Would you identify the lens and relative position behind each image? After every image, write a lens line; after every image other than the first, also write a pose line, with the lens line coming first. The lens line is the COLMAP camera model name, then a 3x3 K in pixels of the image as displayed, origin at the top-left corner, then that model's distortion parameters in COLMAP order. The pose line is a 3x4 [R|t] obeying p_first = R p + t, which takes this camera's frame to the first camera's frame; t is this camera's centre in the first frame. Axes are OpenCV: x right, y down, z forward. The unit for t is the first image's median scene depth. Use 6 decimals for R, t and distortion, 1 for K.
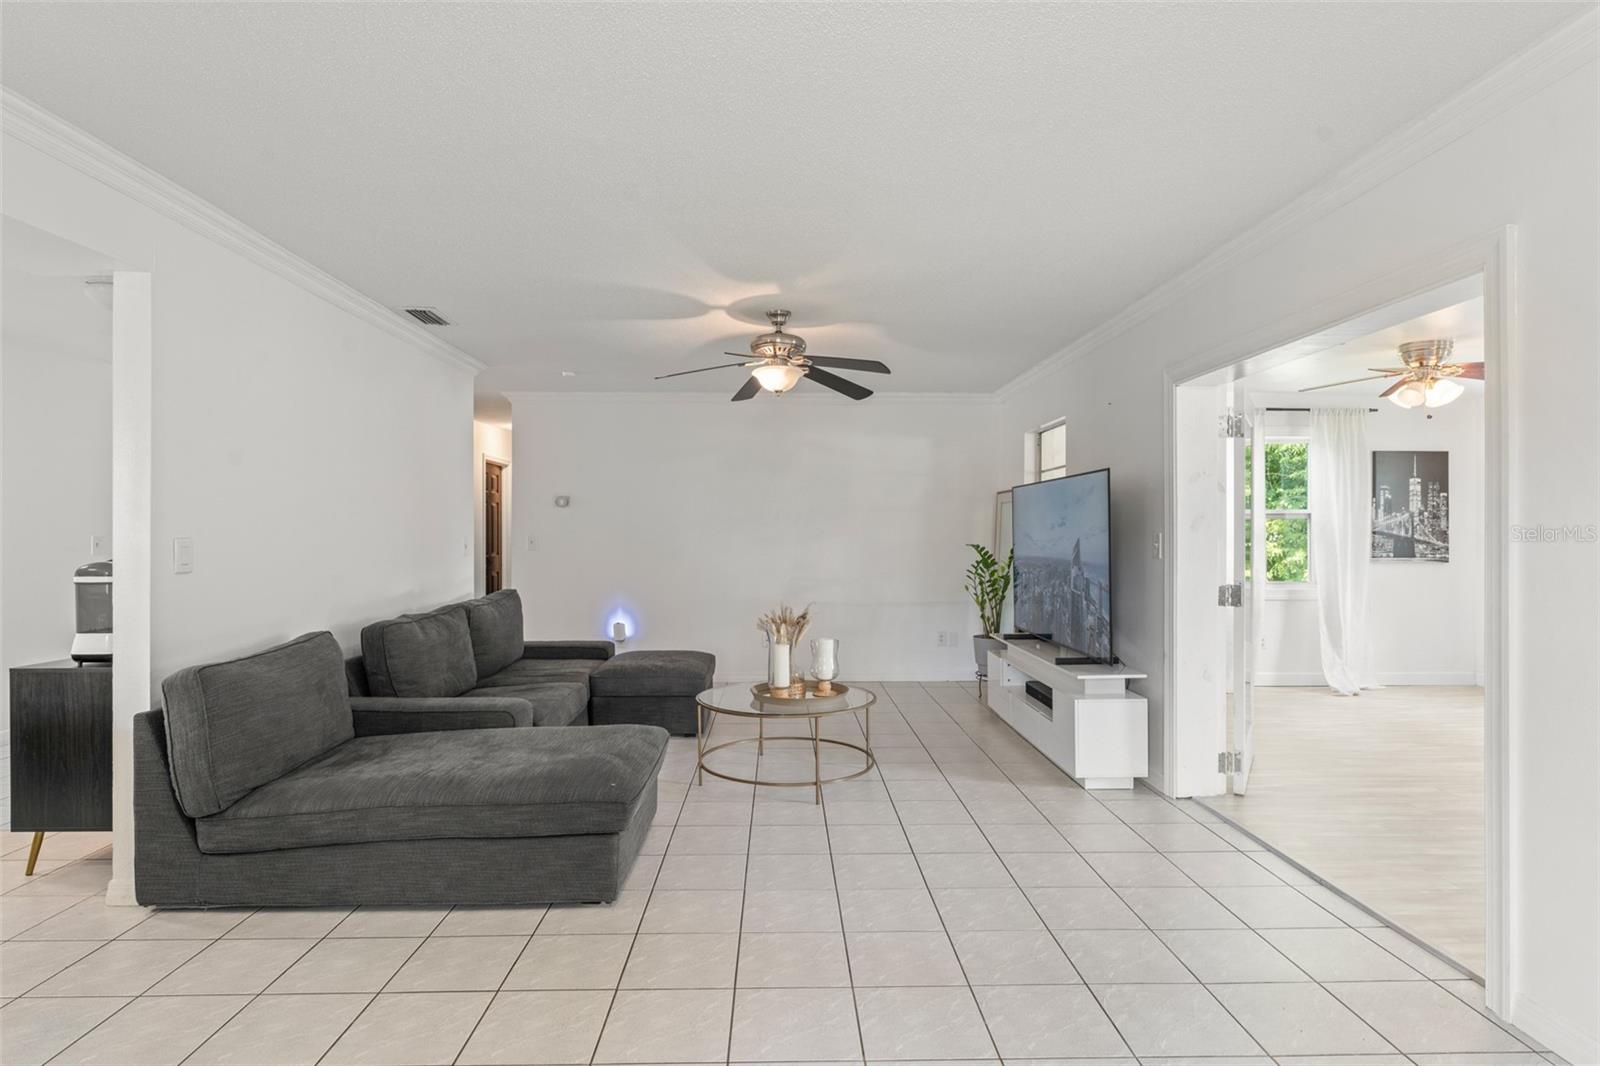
lens RADIAL K [[837.3, 0, 802.7], [0, 837.3, 532.0], [0, 0, 1]] dist [0.000258, 0.000194]
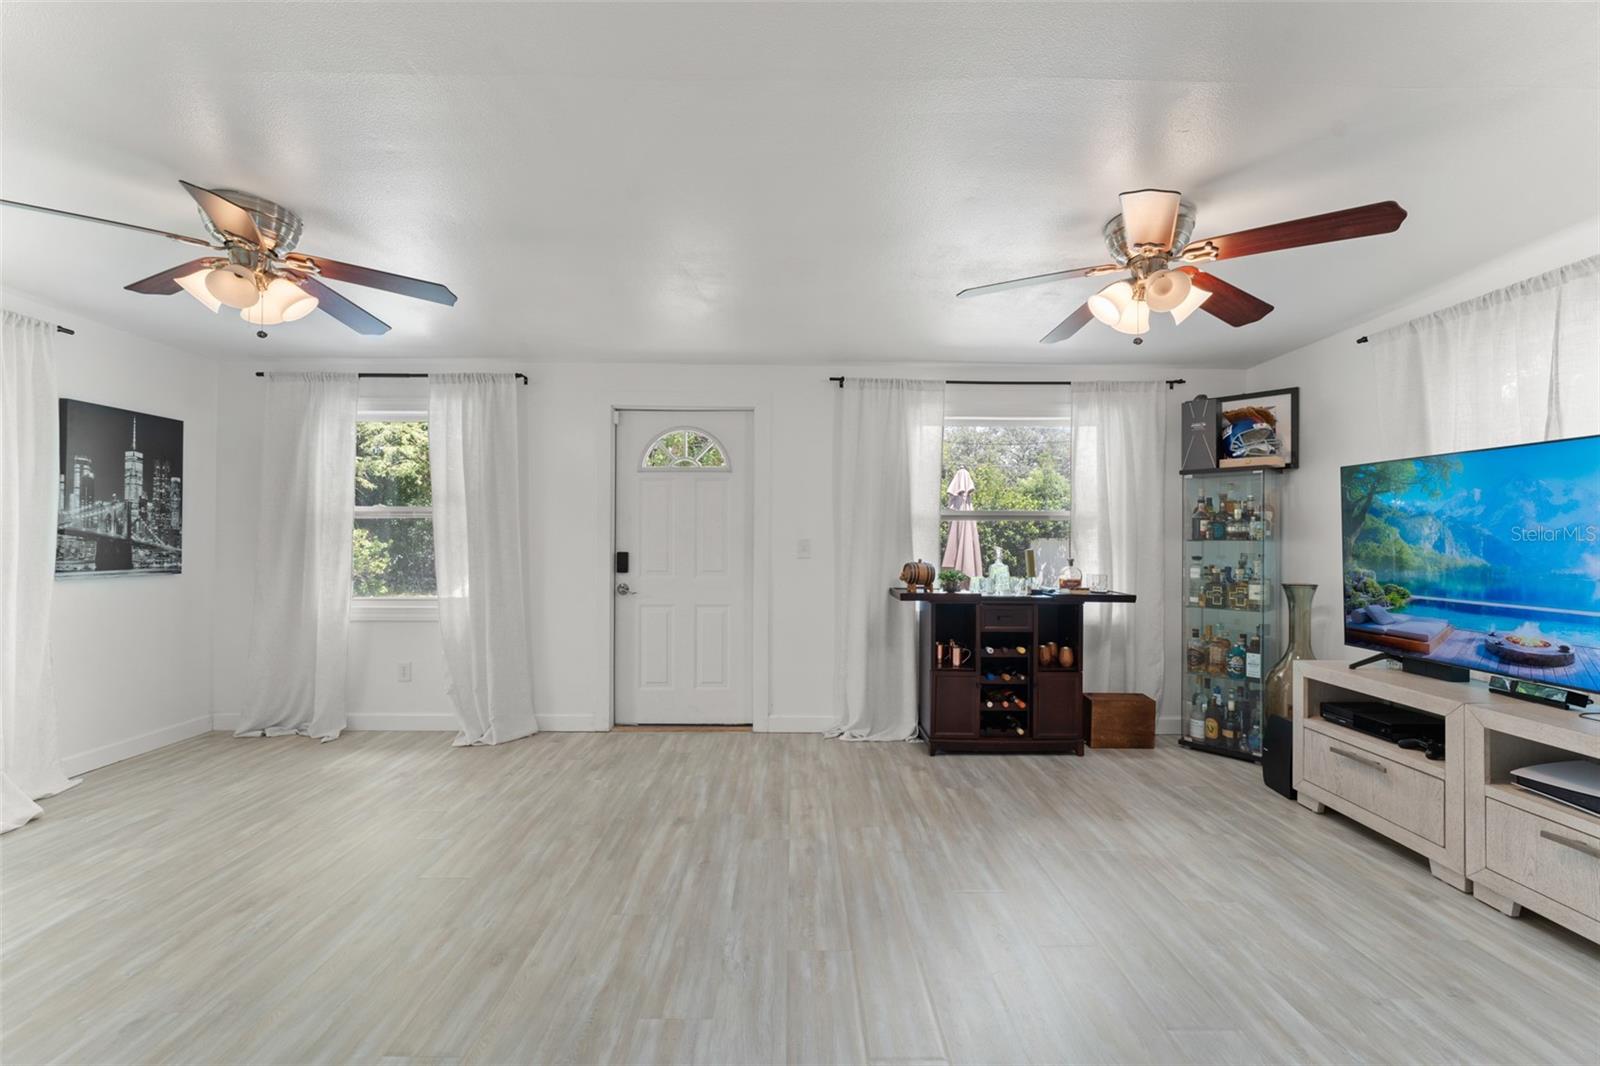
lens RADIAL K [[636.2, 0, 798.5], [0, 636.2, 530.6], [0, 0, 1]] dist [-0.000287, 0.000288]
pose [[0.027438, 0.010052, 0.999573, 0.232105], [-0.006611, 0.999929, -0.009874, 0.001142], [-0.999602, -0.006337, 0.027503, 0.448041]]
